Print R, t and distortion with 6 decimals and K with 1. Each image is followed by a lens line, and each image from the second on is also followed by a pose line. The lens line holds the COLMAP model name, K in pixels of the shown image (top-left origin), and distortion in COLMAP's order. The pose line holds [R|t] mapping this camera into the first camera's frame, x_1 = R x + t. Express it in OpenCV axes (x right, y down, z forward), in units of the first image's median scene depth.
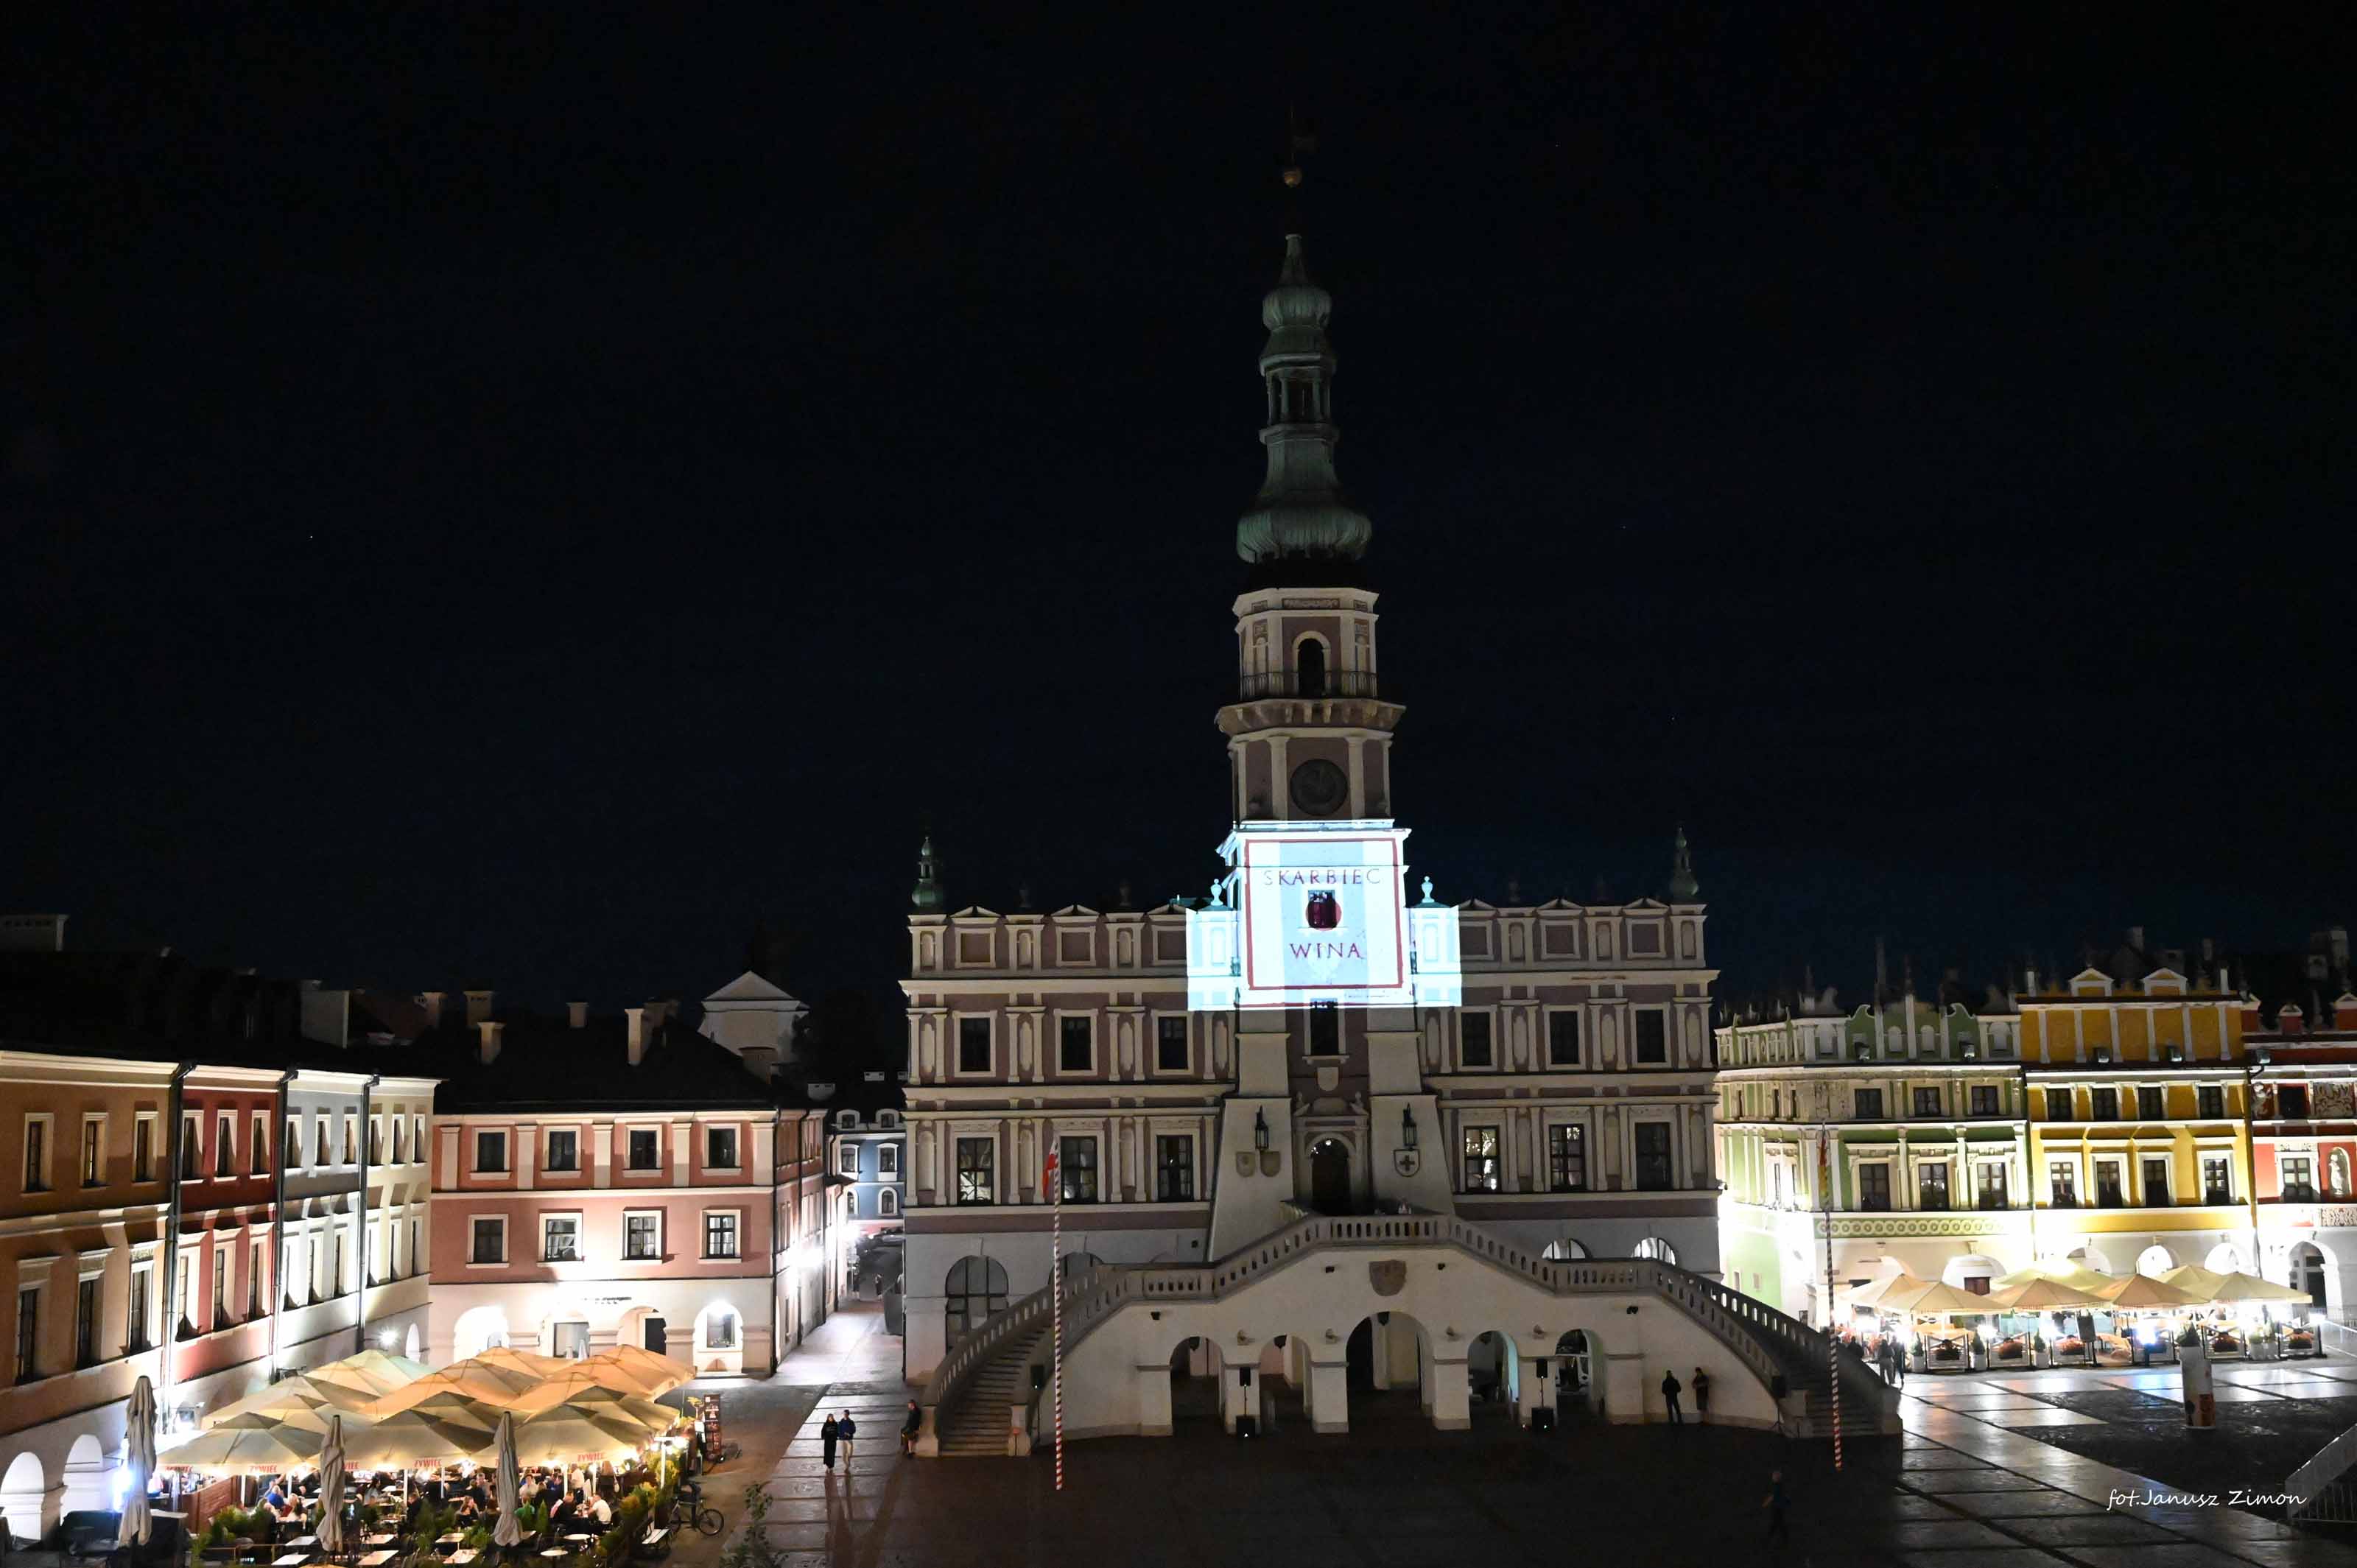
lens RADIAL K [[2331.6, 0, 1185.4], [0, 2331.6, 791.0], [0, 0, 1]] dist [0.003449, 0.000000]
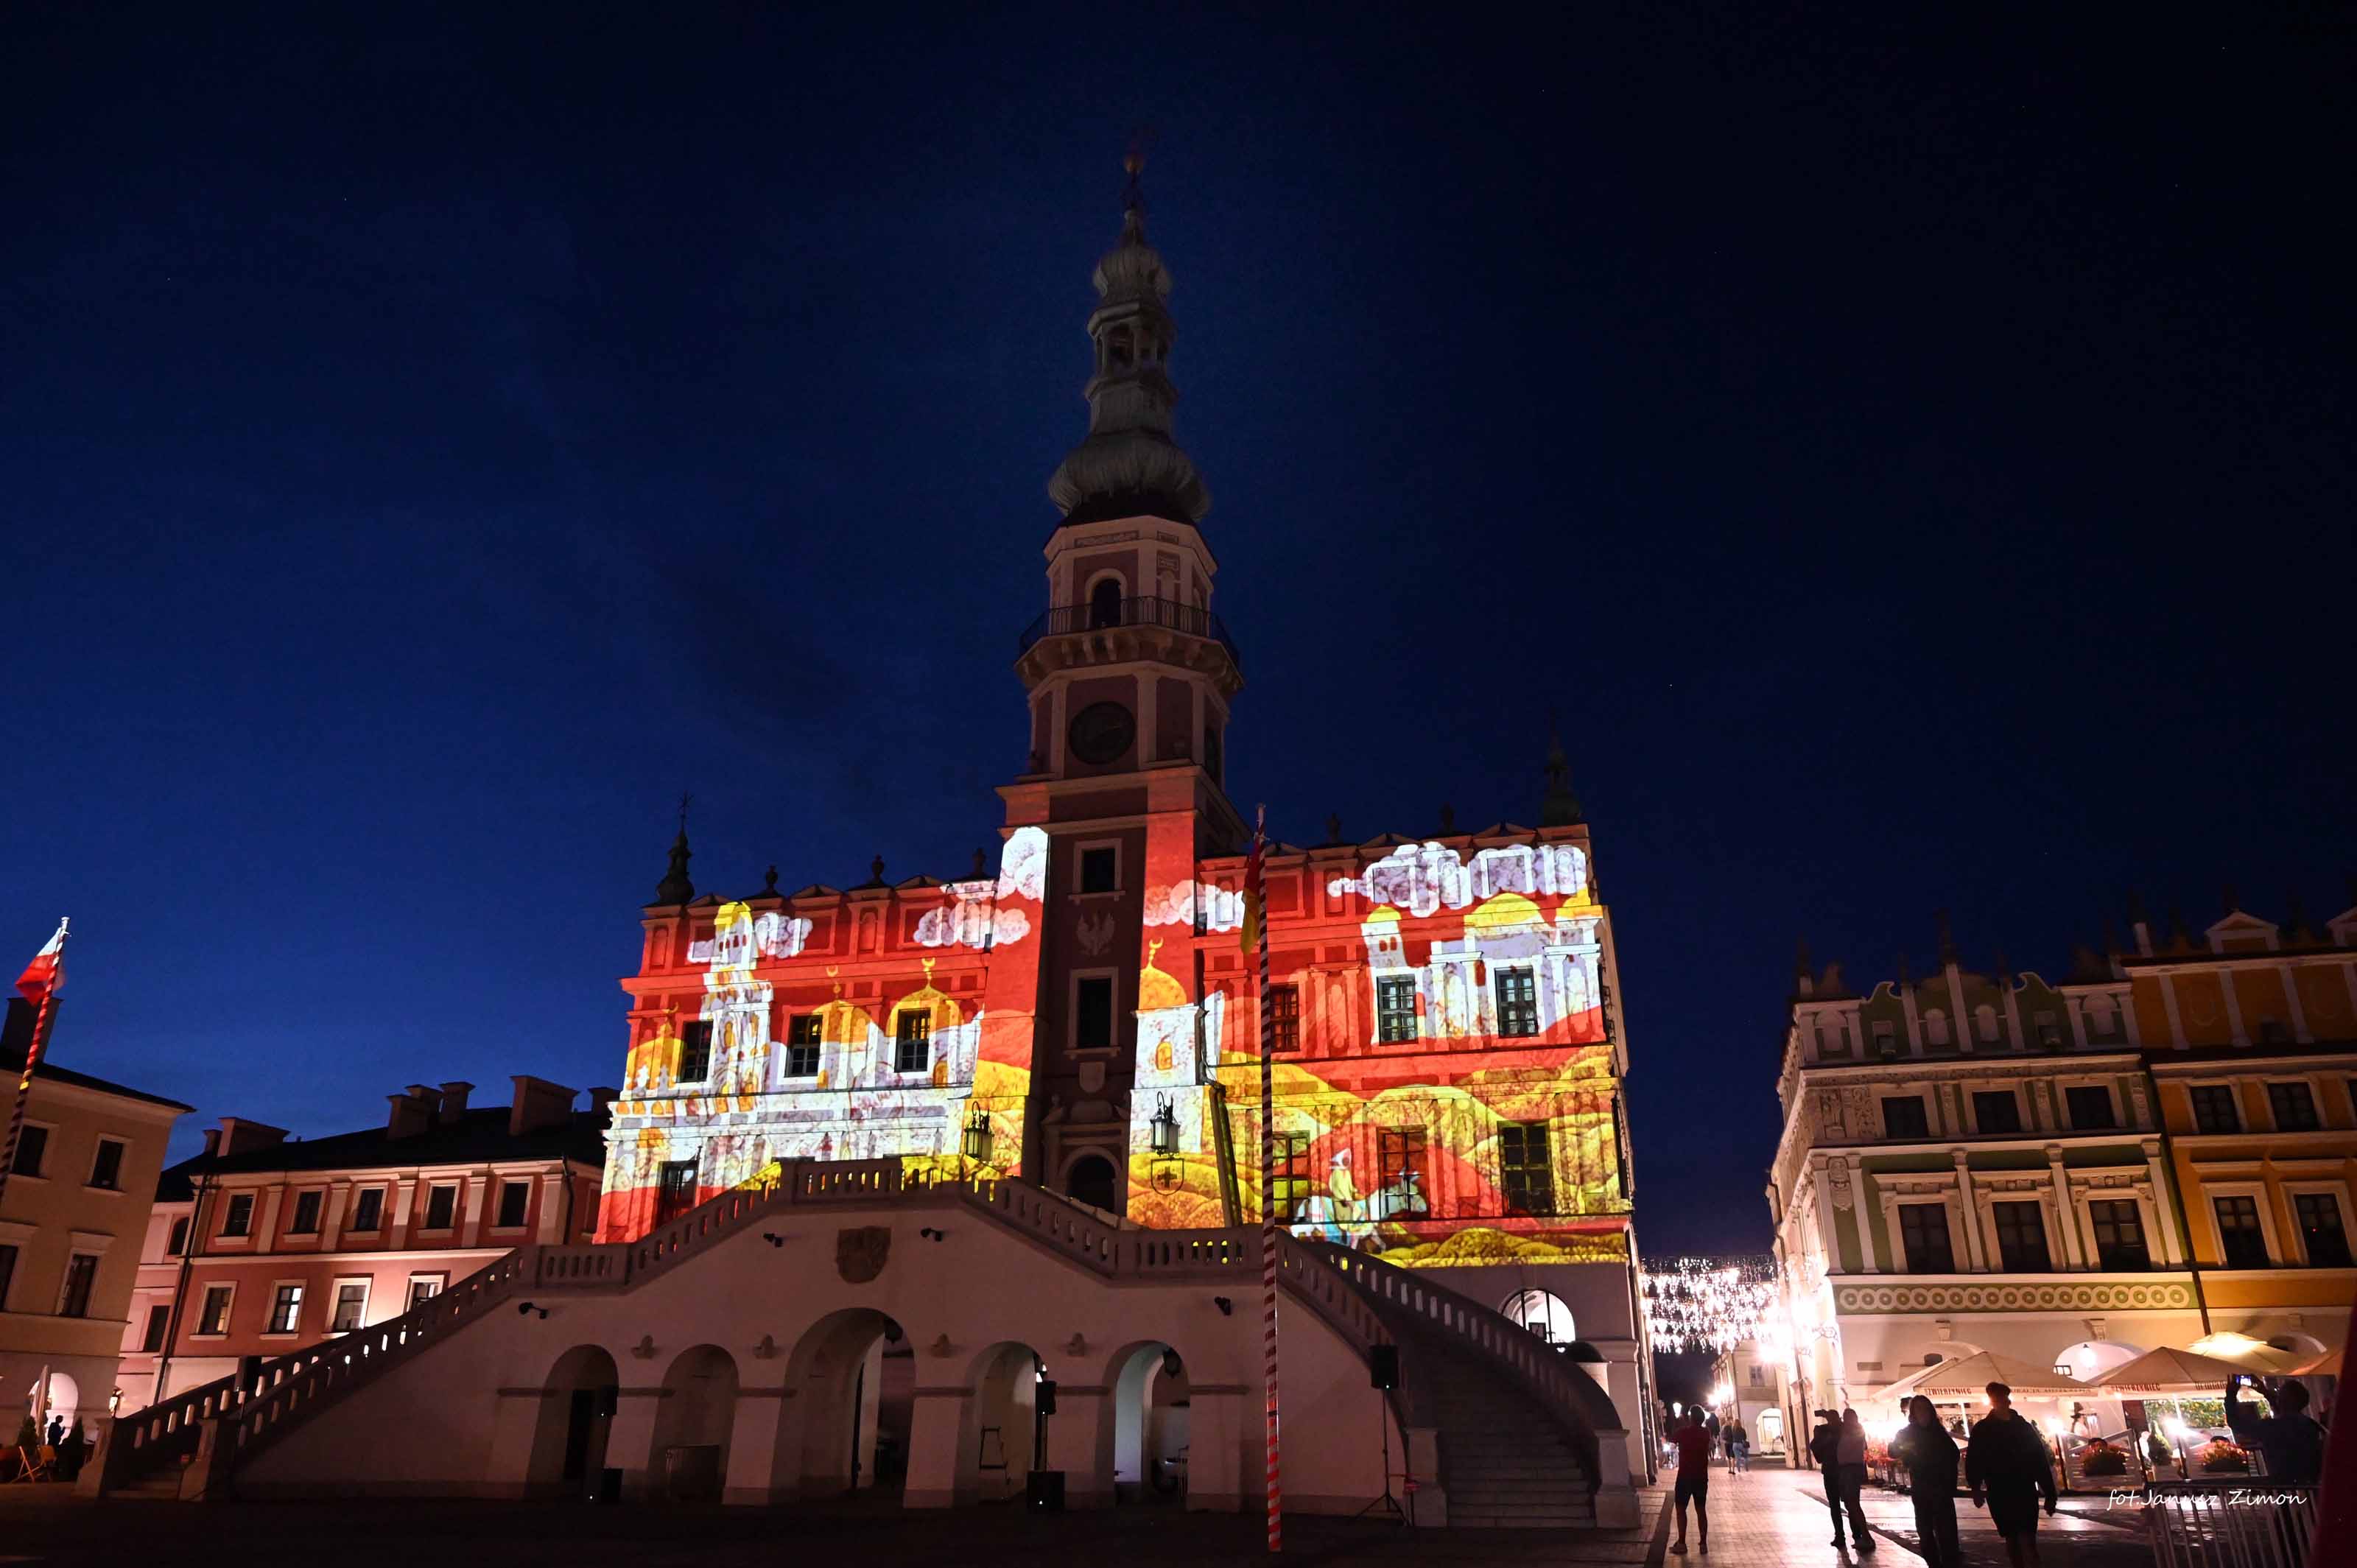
lens RADIAL K [[1663.2, 0, 1171.0], [0, 1663.2, 744.0], [0, 0, 1]] dist [-0.012220, 0.011652]
pose [[0.943695, -0.108915, -0.312373, 0.259397], [0.025940, 0.965704, -0.258347, 0.152933], [0.329798, 0.235698, 0.914155, 0.453340]]
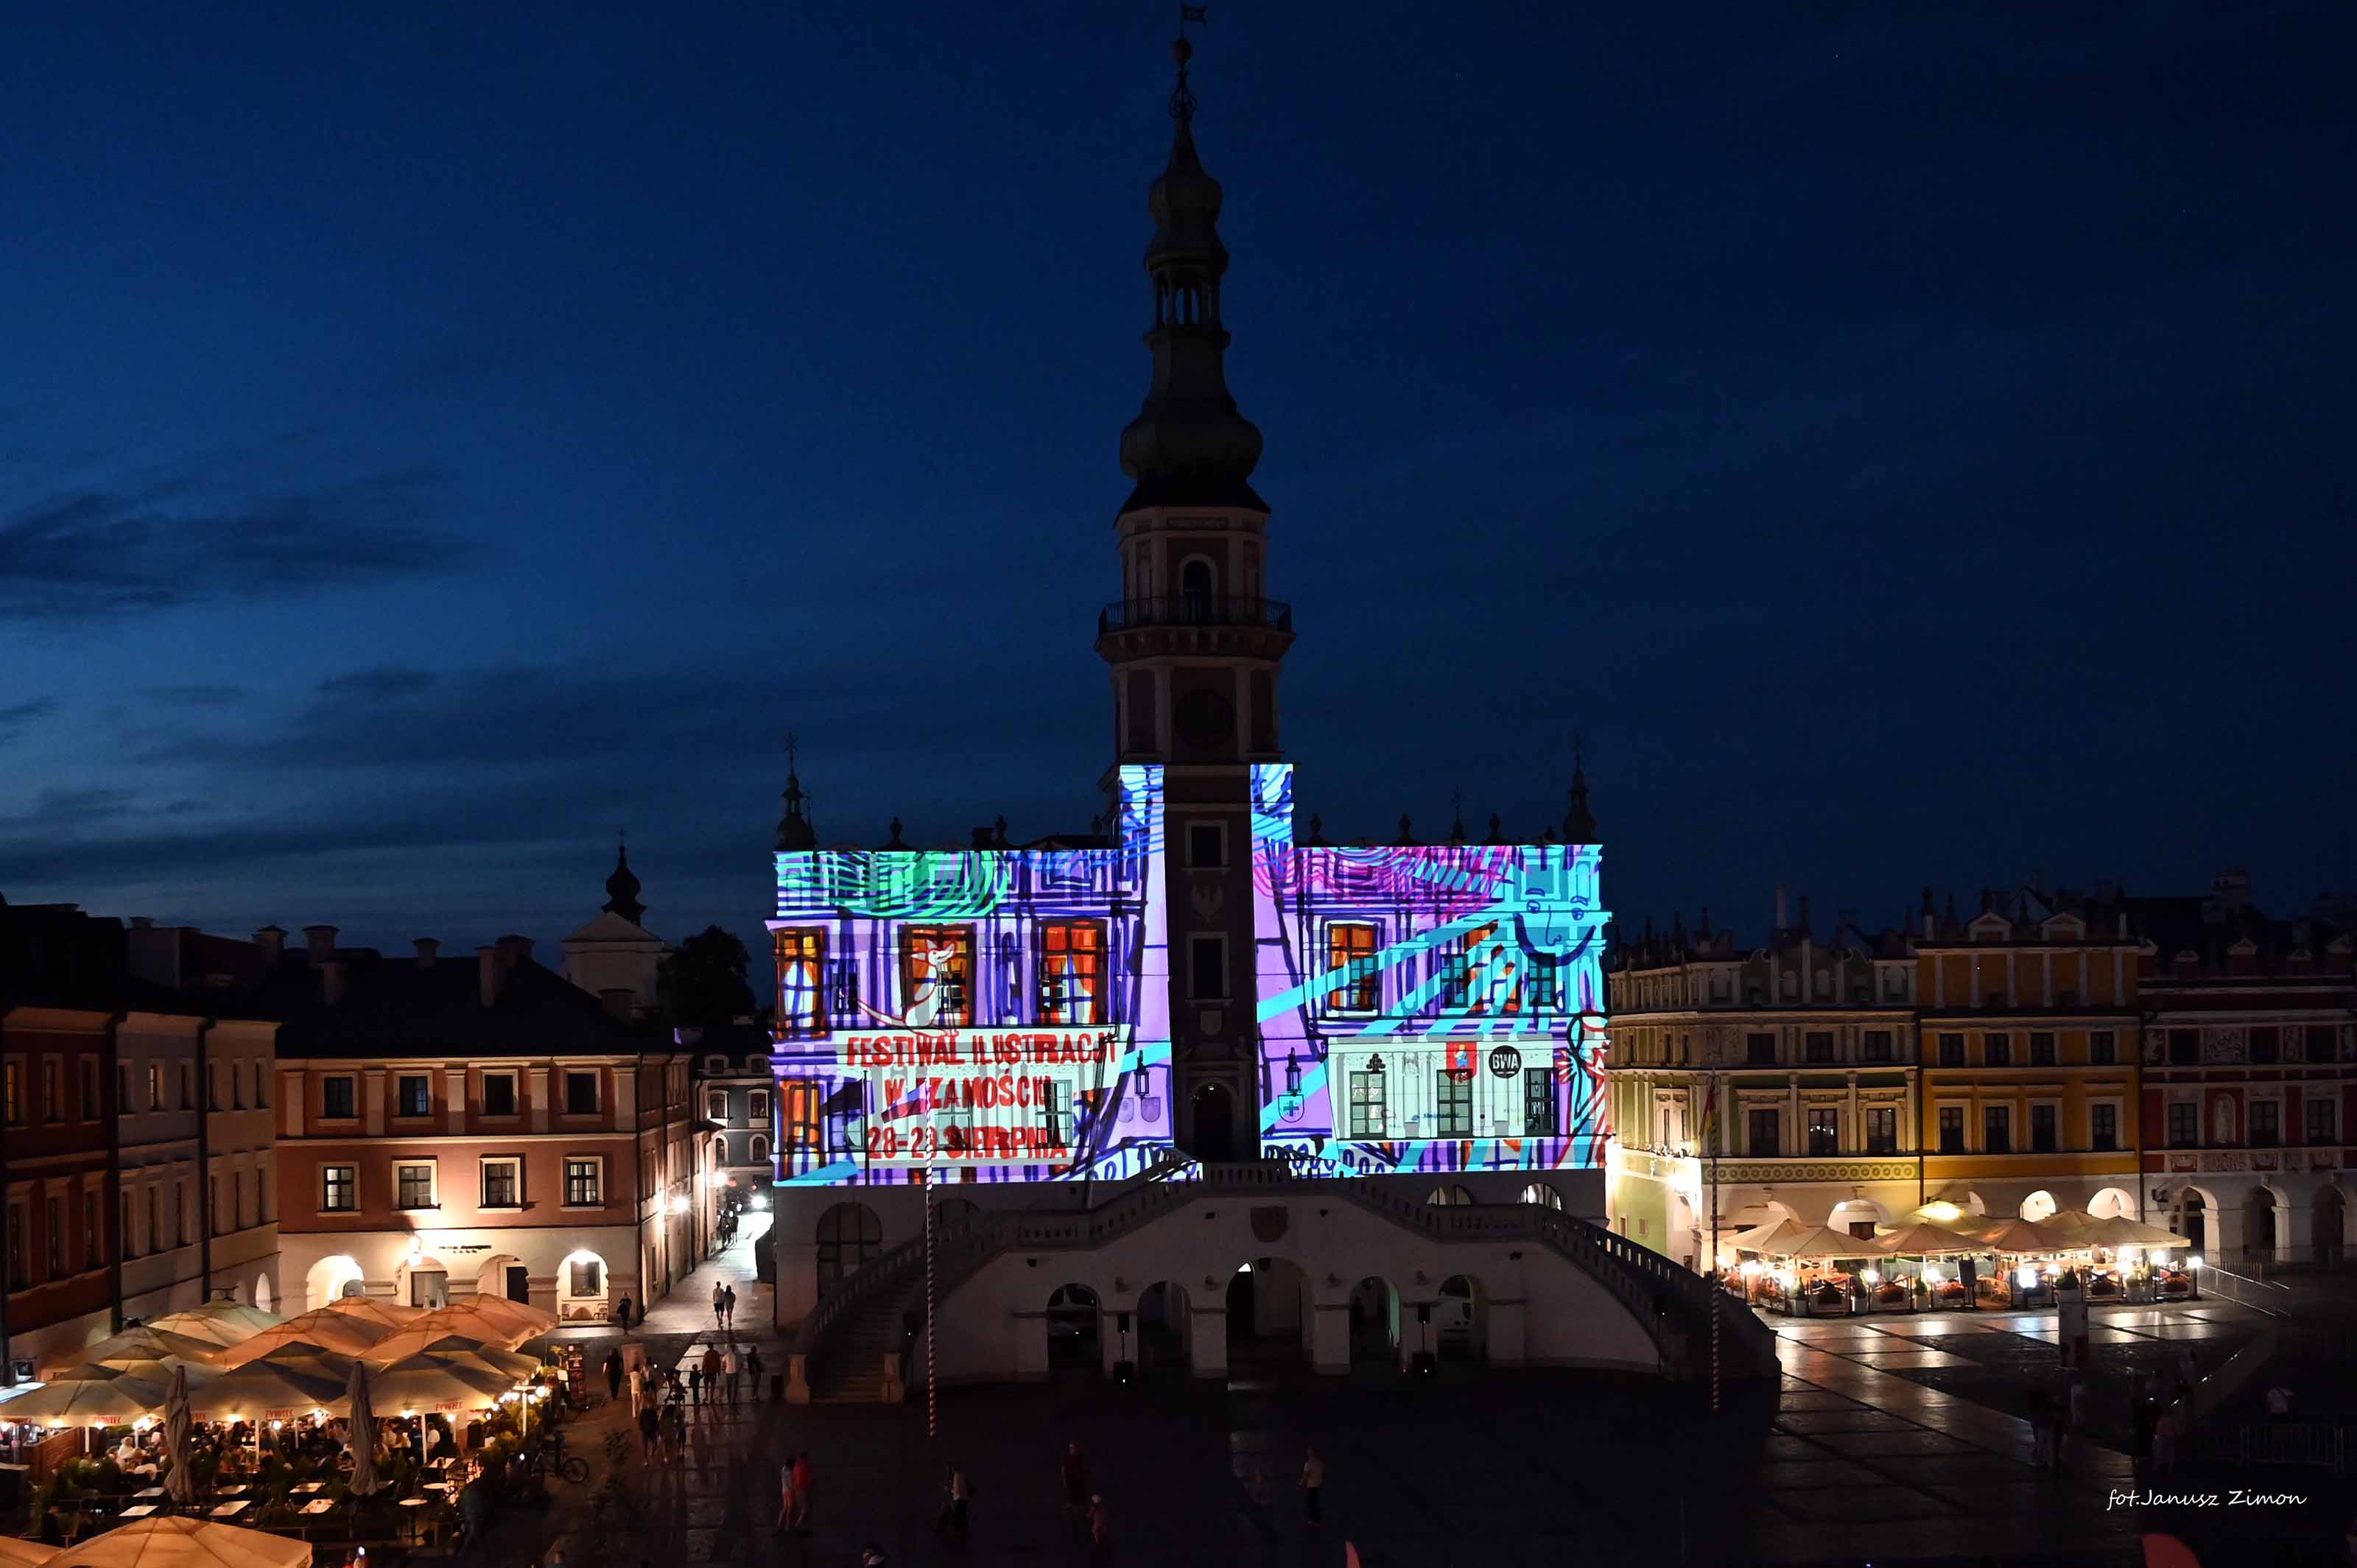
lens RADIAL K [[2553.9, 0, 1201.6], [0, 2553.9, 1022.9], [0, 0, 1]] dist [0.005806, 0.000000]
pose [[0.998383, 0.002631, 0.056788, -0.002946], [-0.009797, 0.991946, 0.126282, -0.010337], [-0.055999, -0.126634, 0.990368, -0.050470]]
